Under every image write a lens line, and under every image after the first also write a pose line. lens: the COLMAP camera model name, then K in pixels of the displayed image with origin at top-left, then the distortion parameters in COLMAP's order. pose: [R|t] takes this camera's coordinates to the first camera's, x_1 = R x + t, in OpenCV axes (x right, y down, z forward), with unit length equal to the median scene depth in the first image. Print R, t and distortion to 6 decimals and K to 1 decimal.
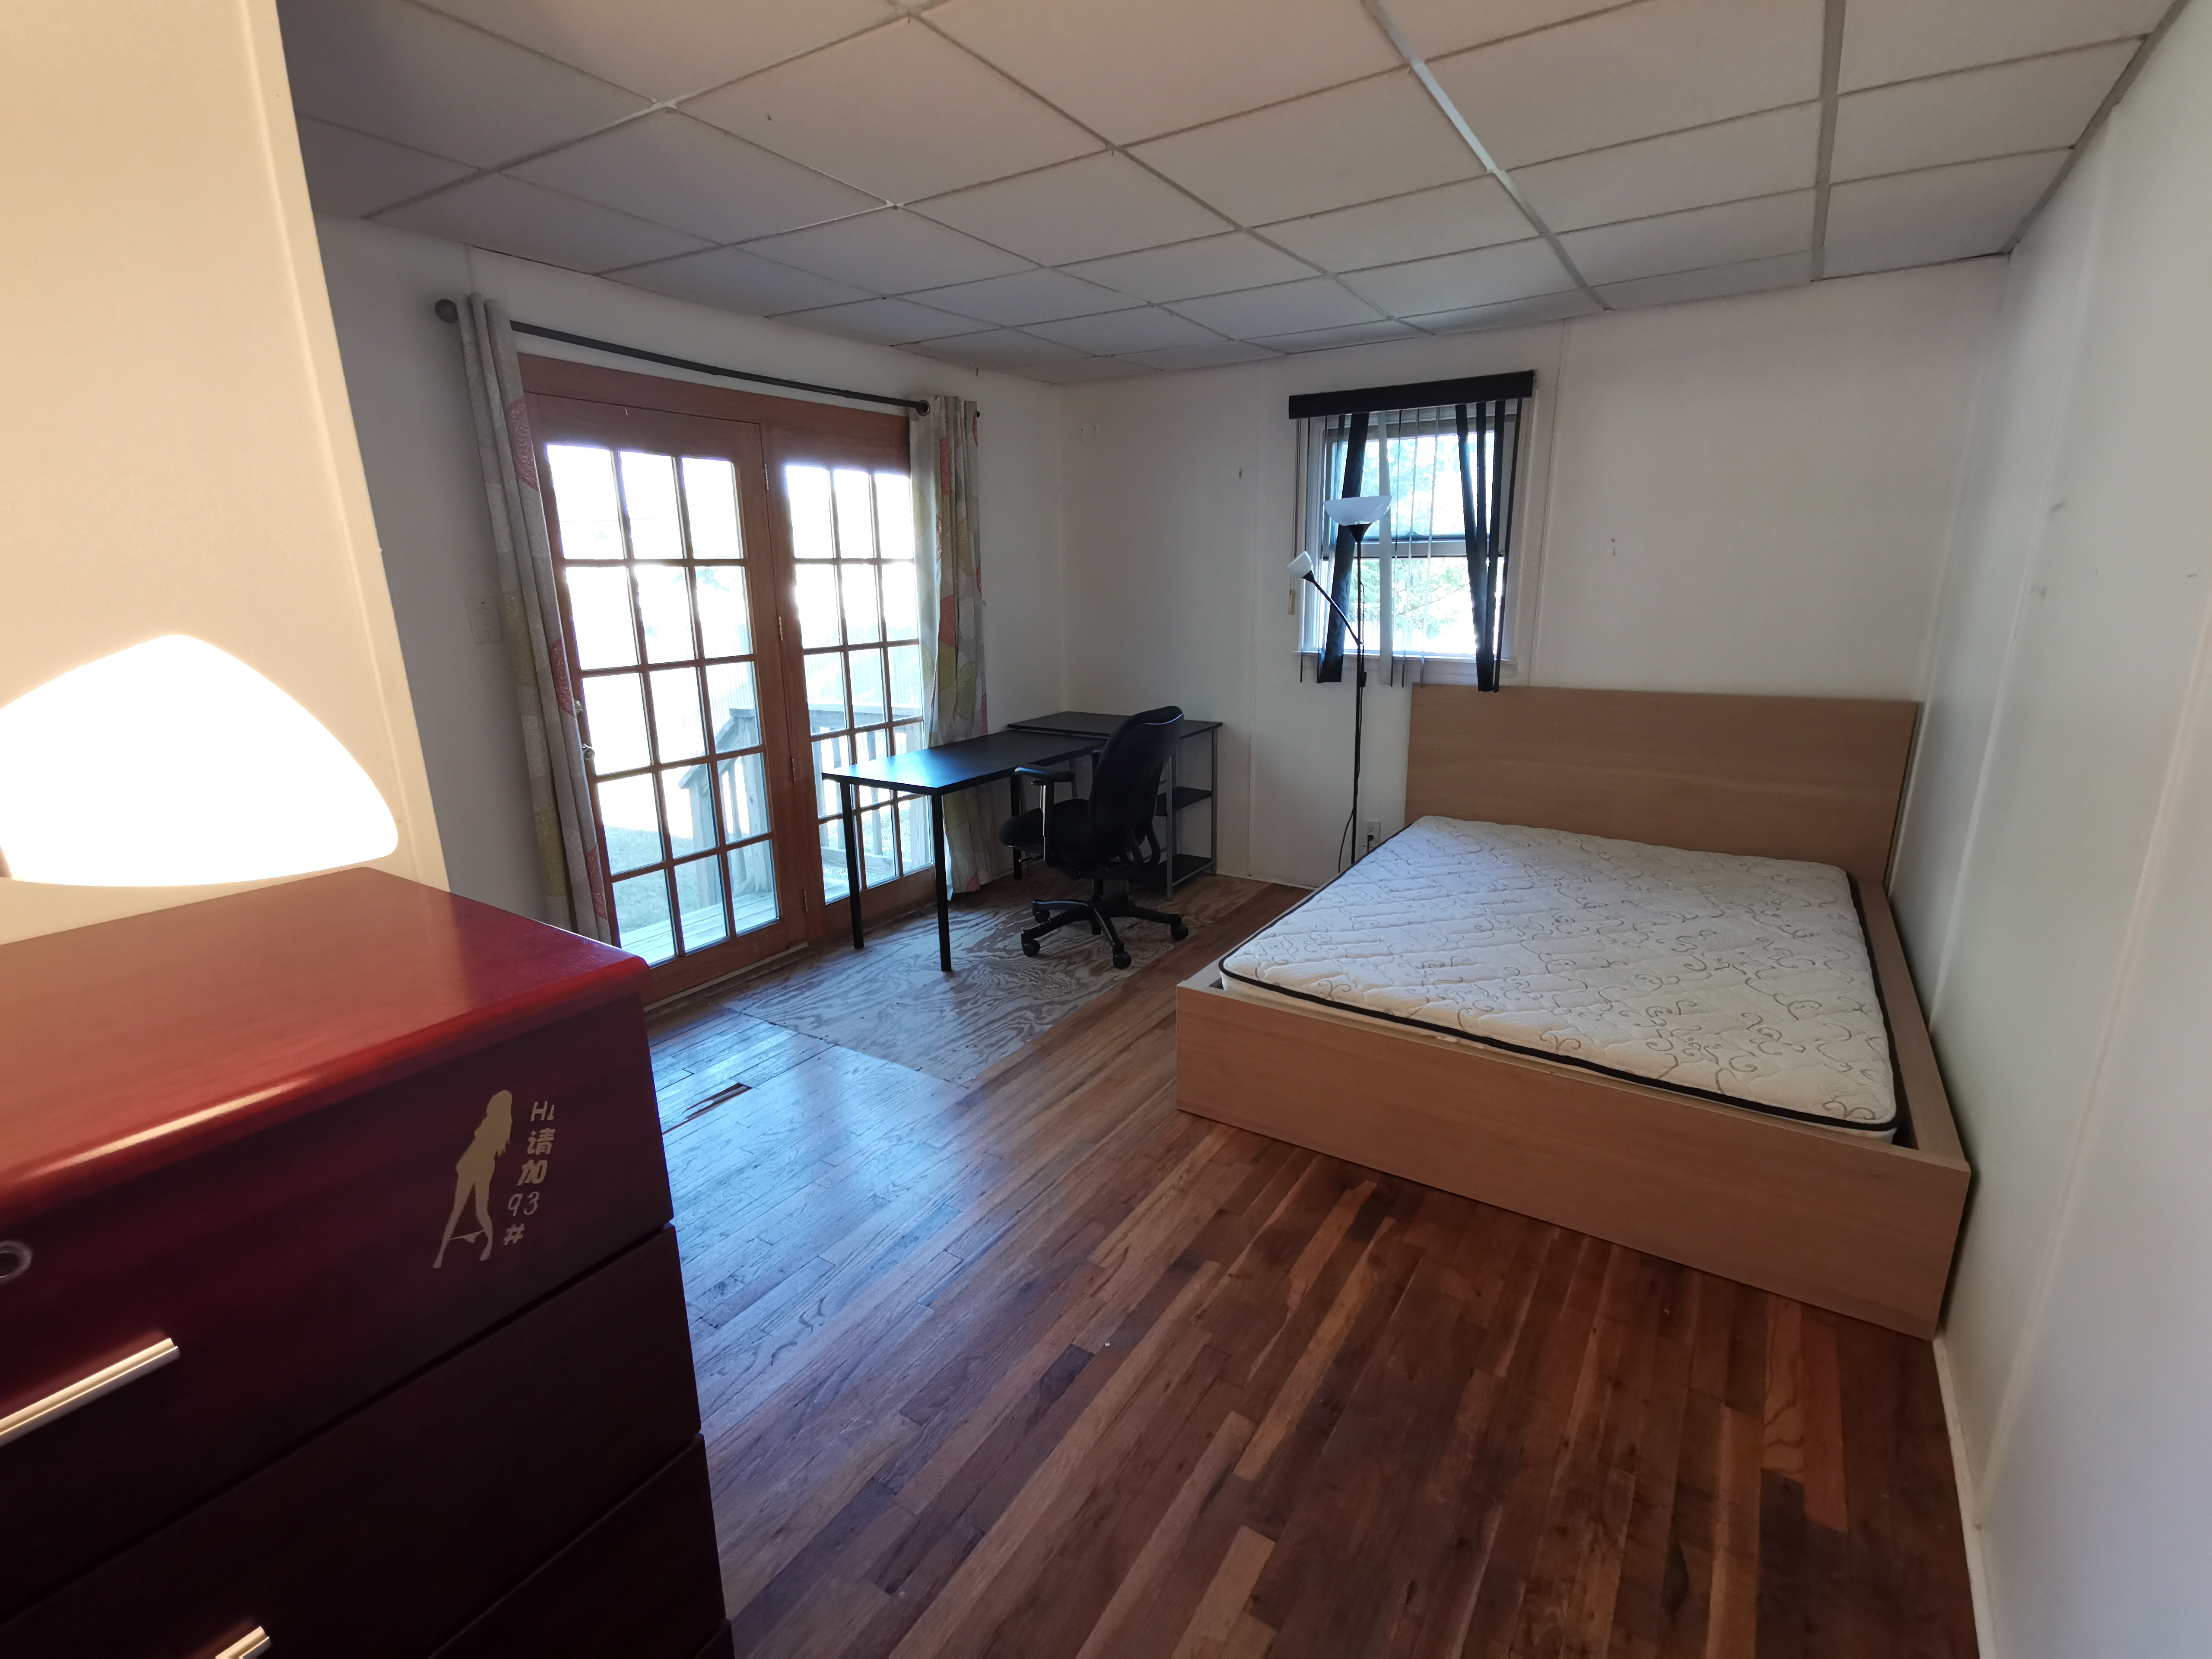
lens RADIAL K [[1030.2, 0, 1112.9], [0, 1030.2, 839.3], [0, 0, 1]] dist [0.000441, 0.000011]
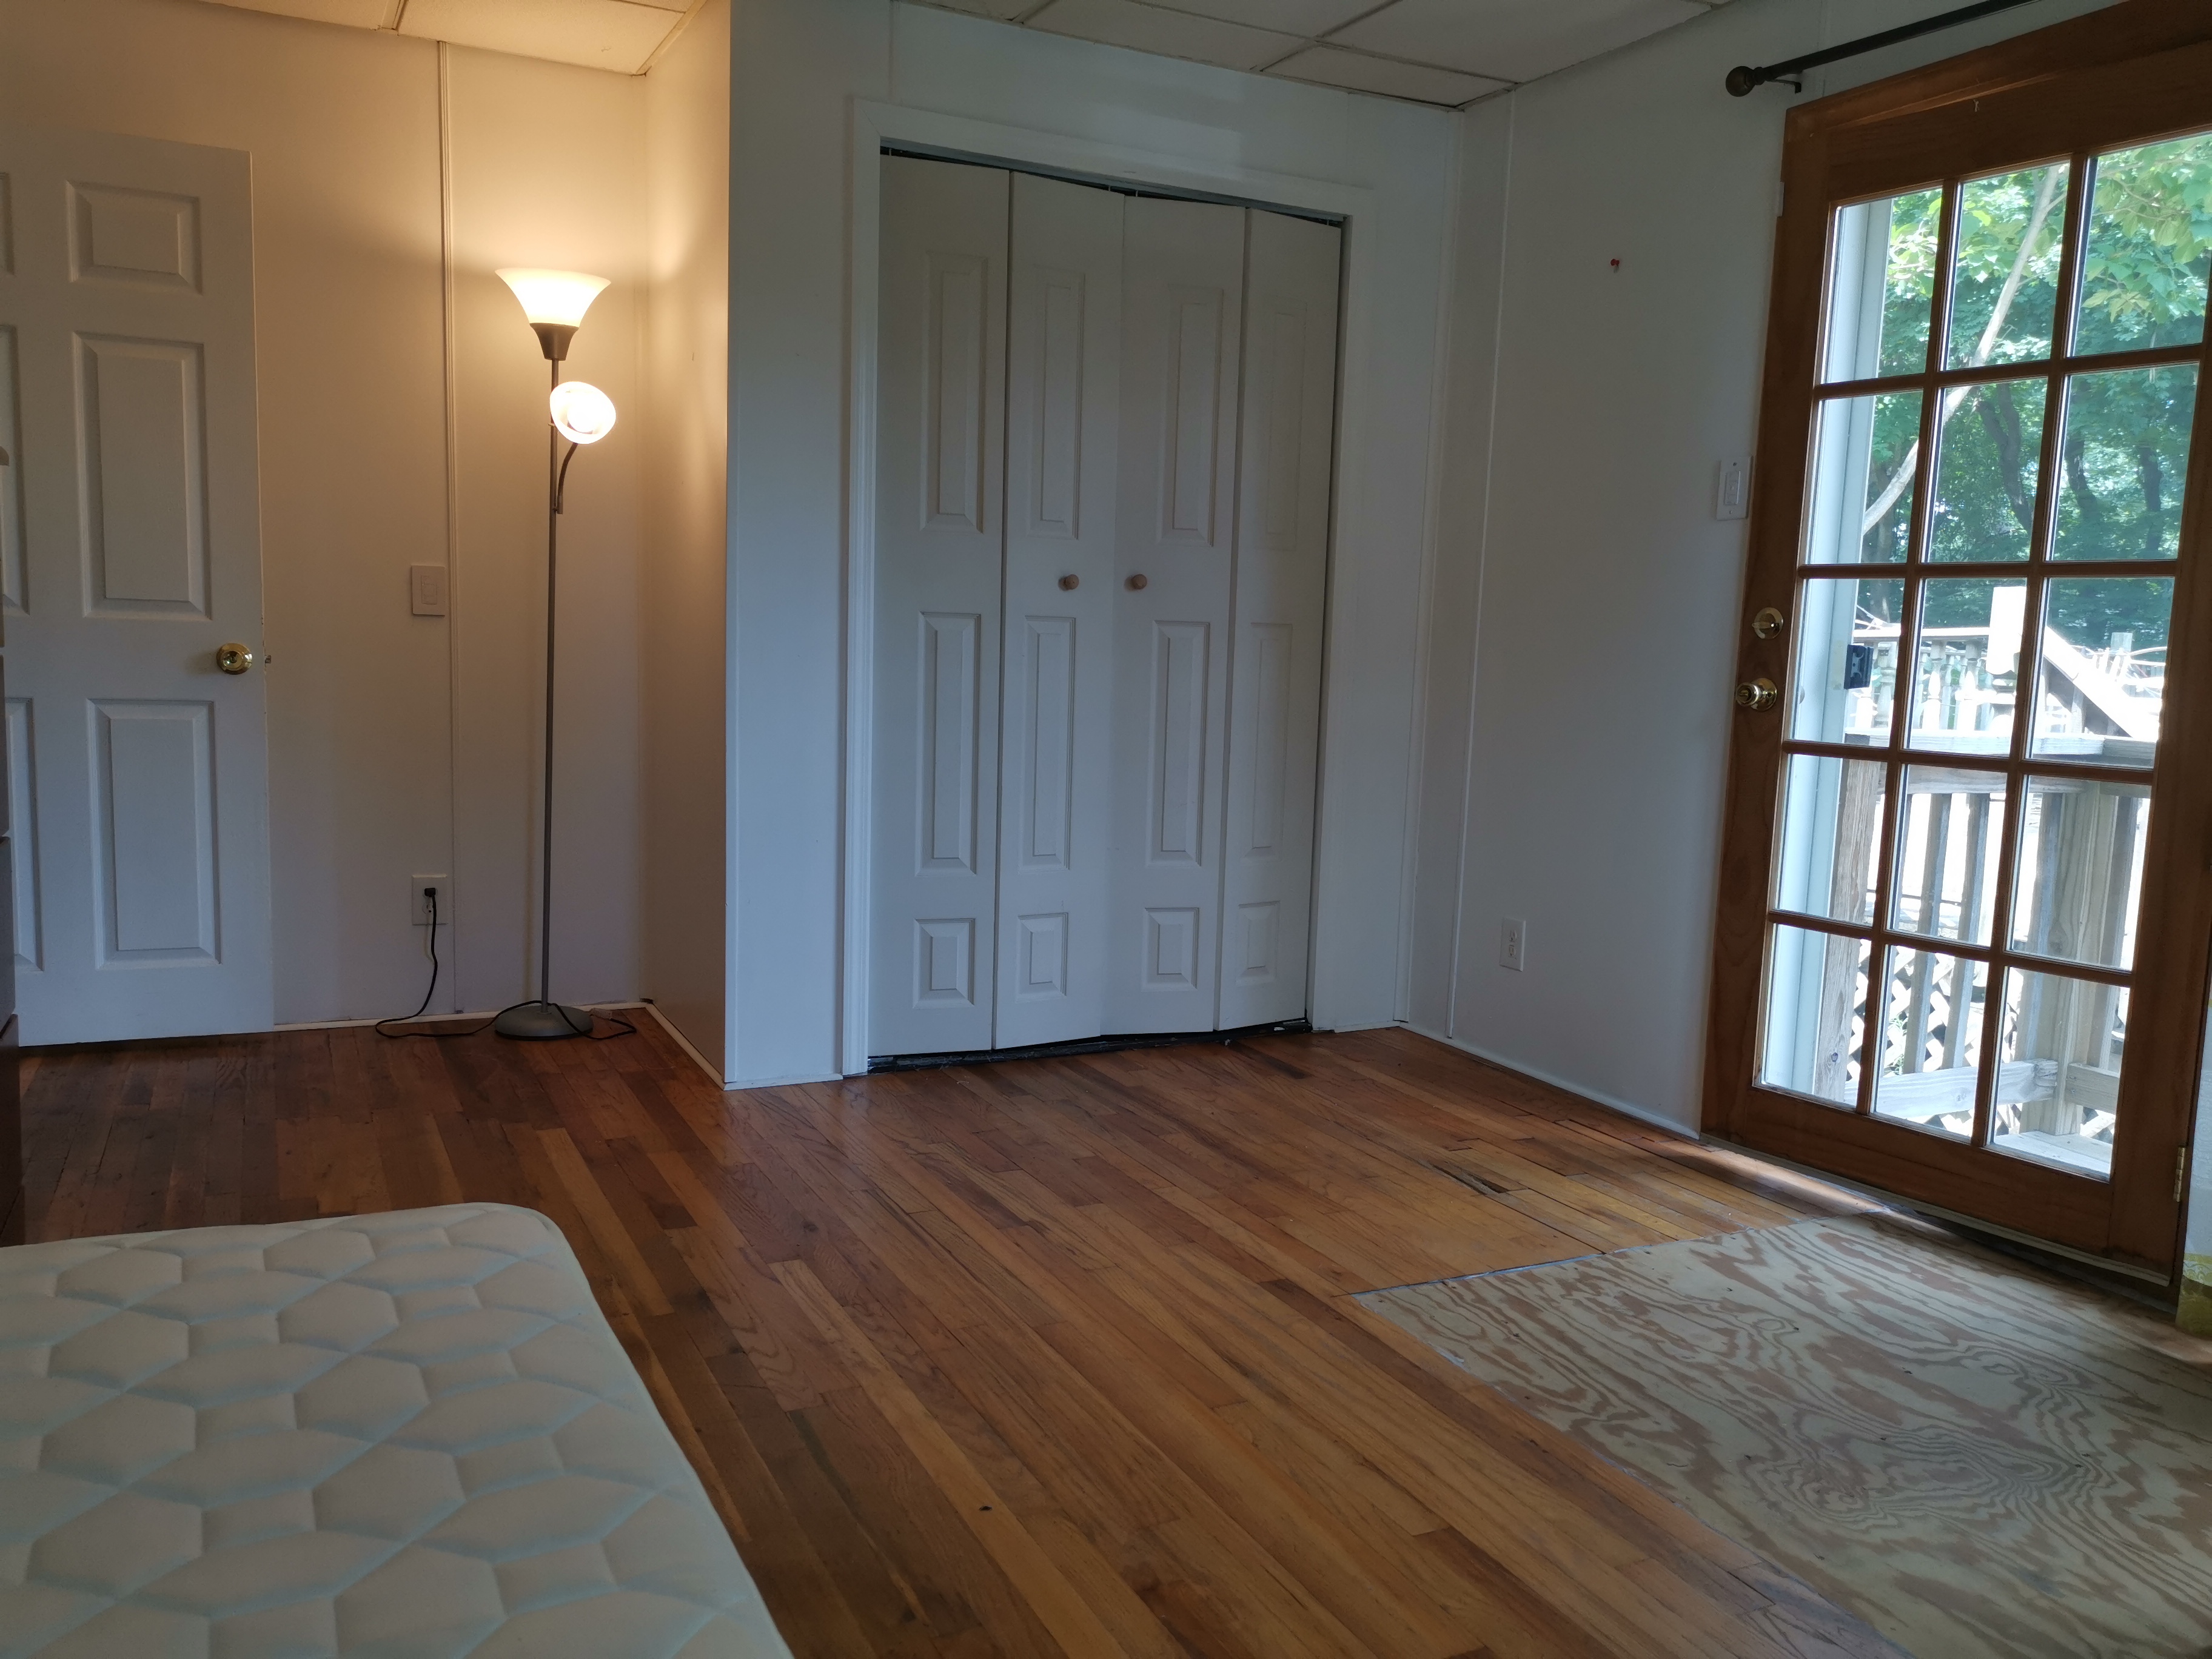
lens RADIAL K [[1683.8, 0, 1112.4], [0, 1683.8, 830.1], [0, 0, 1]] dist [0.027935, -0.000969]
pose [[-0.514722, 0.096641, -0.851893, 0.628743], [-0.244607, 0.935776, 0.253951, -0.179261], [0.821723, 0.339093, -0.458025, 1.186164]]
